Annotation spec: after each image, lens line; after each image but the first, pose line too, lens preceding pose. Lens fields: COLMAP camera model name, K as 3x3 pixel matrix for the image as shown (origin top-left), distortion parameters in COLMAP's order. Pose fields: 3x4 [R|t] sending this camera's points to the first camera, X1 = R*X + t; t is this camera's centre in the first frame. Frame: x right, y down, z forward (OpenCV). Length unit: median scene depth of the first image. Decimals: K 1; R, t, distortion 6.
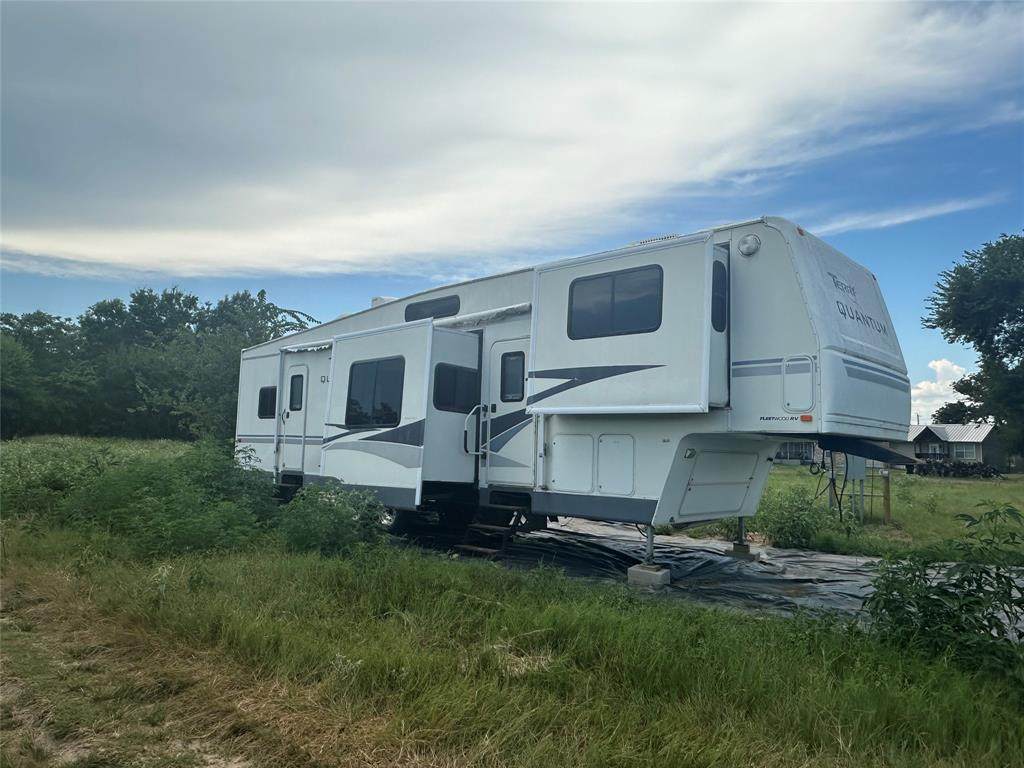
lens RADIAL K [[726.7, 0, 512.0], [0, 726.7, 384.0], [0, 0, 1]] dist [-0.002981, -0.002156]
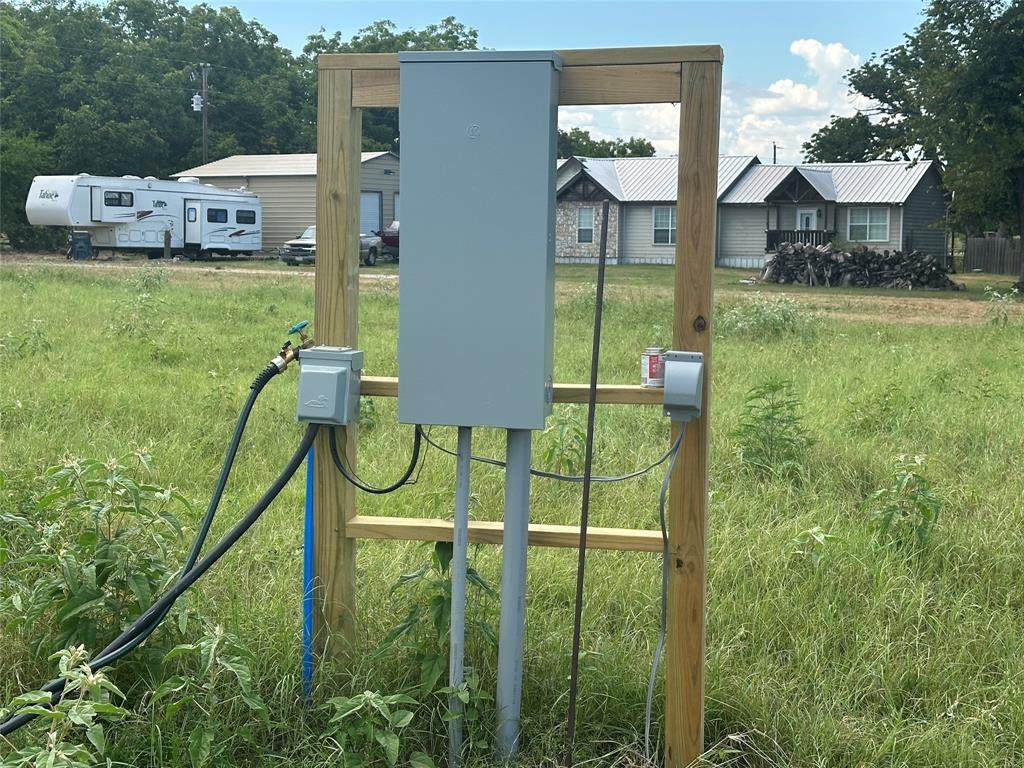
lens RADIAL K [[1666.5, 0, 512.0], [0, 1666.5, 384.0], [0, 0, 1]] dist [0.369379, 0.018312]
pose [[0.936134, -0.038088, 0.349576, 0.059270], [-0.026381, 0.983709, 0.177825, 0.010845], [-0.350654, -0.175690, 0.919878, 0.113943]]
